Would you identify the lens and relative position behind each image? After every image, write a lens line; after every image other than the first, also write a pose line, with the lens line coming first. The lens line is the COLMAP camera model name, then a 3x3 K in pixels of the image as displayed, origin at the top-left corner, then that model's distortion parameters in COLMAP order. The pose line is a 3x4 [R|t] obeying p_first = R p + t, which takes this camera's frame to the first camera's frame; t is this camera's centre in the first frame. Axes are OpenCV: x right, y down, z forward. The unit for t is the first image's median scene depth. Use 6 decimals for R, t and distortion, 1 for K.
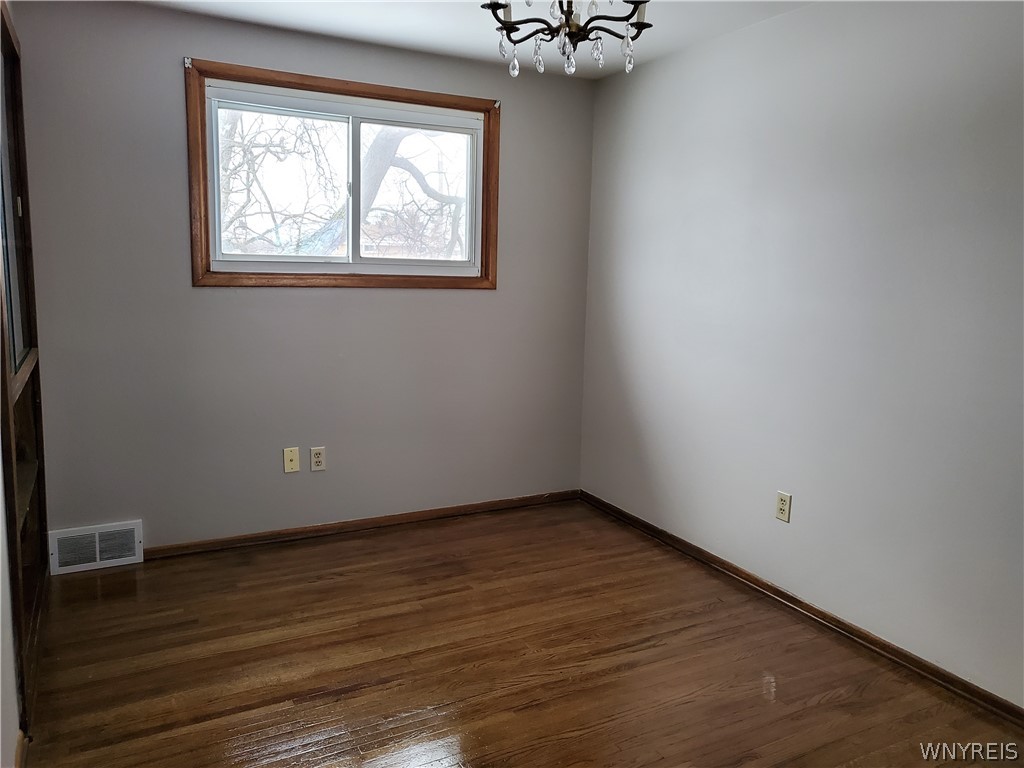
lens RADIAL K [[789.2, 0, 513.7], [0, 789.2, 375.2], [0, 0, 1]] dist [0.005530, 0.006179]
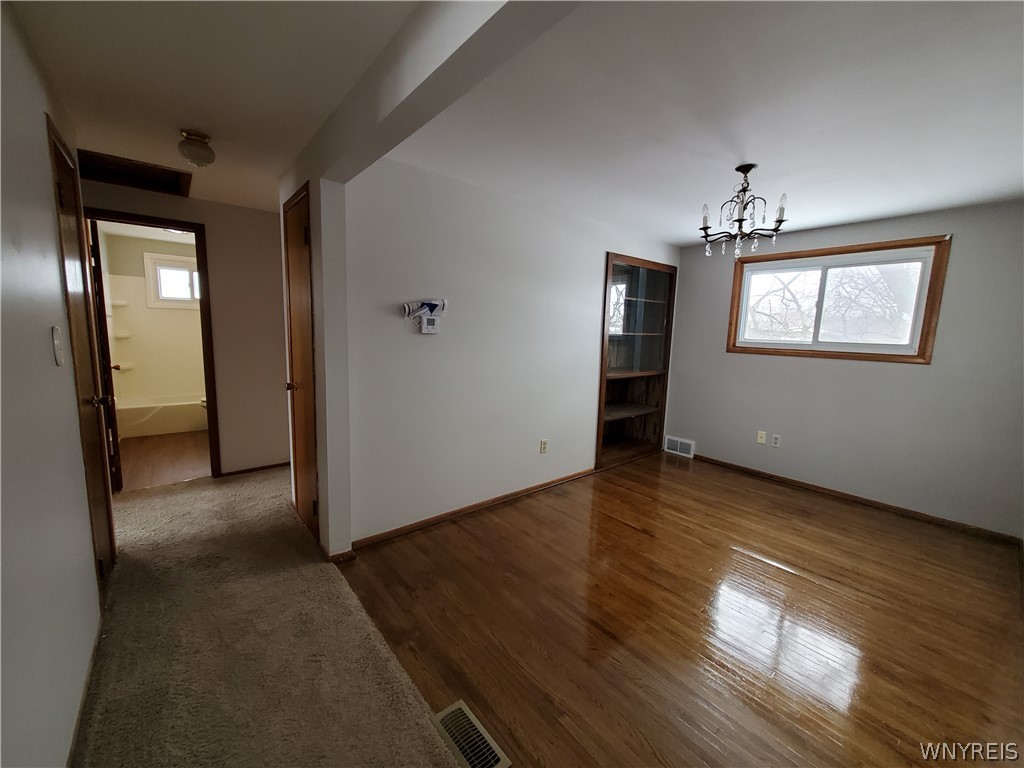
lens RADIAL K [[403.9, 0, 511.4], [0, 403.9, 383.1], [0, 0, 1]] dist [0.006030, -0.000314]
pose [[0.186766, 0.108080, -0.976441, 0.629716], [-0.170042, 0.982484, 0.076225, -0.002111], [0.967576, 0.151799, 0.201873, 0.127767]]
